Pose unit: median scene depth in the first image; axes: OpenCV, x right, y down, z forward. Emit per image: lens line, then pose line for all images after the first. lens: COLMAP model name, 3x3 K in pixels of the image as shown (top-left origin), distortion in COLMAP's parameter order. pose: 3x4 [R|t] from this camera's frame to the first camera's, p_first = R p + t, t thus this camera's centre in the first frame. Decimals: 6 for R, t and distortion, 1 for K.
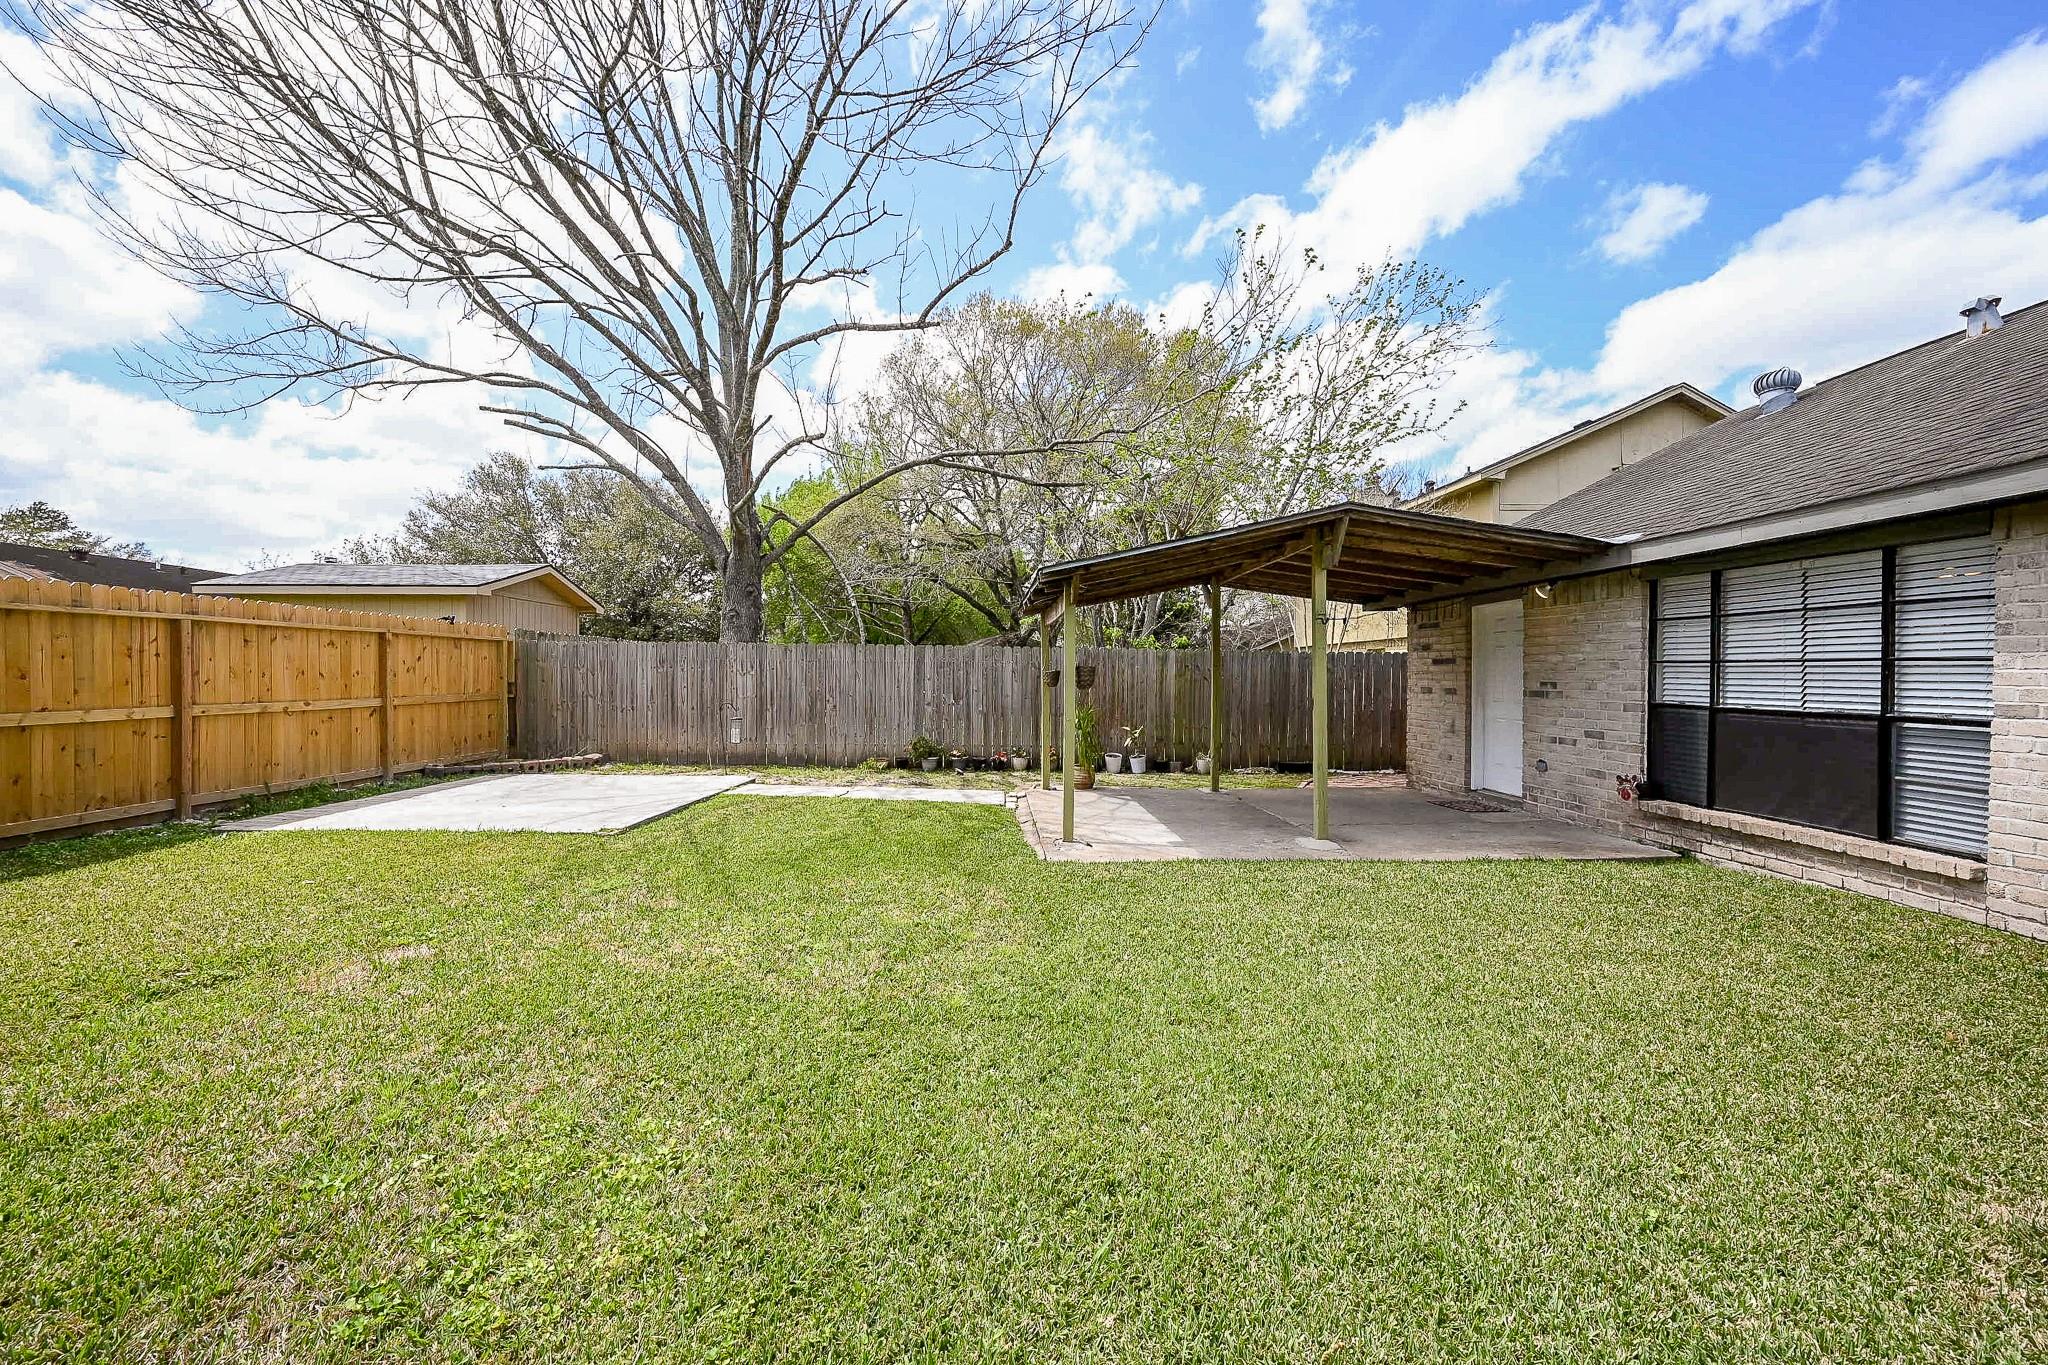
lens RADIAL K [[842.1, 0, 1020.5], [0, 842.1, 674.4], [0, 0, 1]] dist [0.018354, -0.000131]
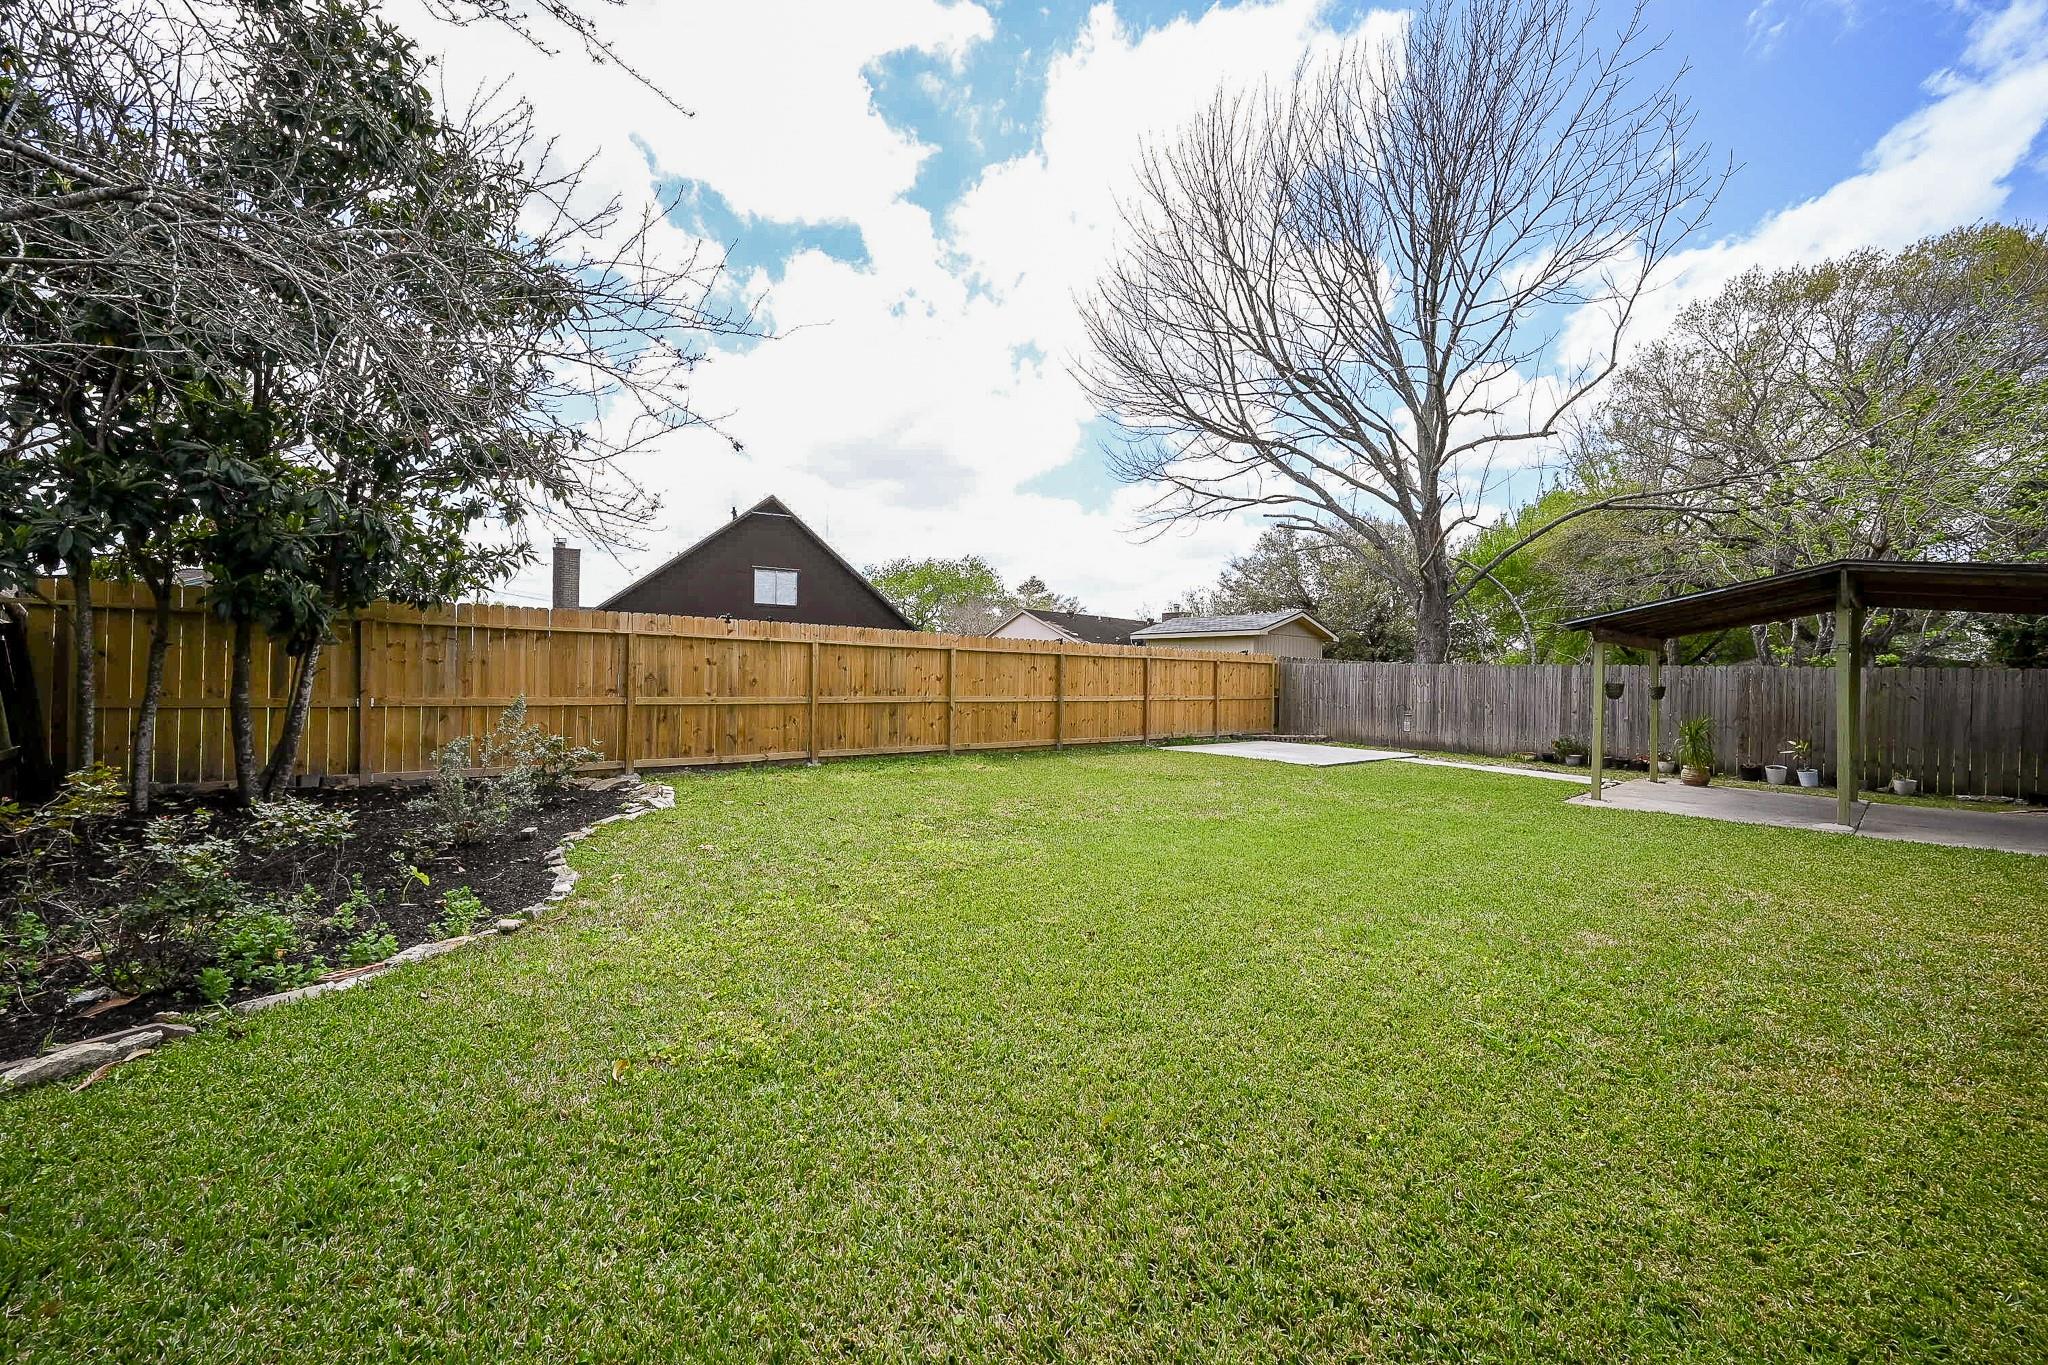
lens RADIAL K [[807.0, 0, 1013.7], [0, 807.0, 675.7], [0, 0, 1]] dist [-0.002050, 0.000009]
pose [[0.647113, 0.006018, -0.762370, 0.262858], [-0.016069, 0.999854, -0.005747, 0.001252], [0.762225, 0.015970, 0.647115, -0.403184]]
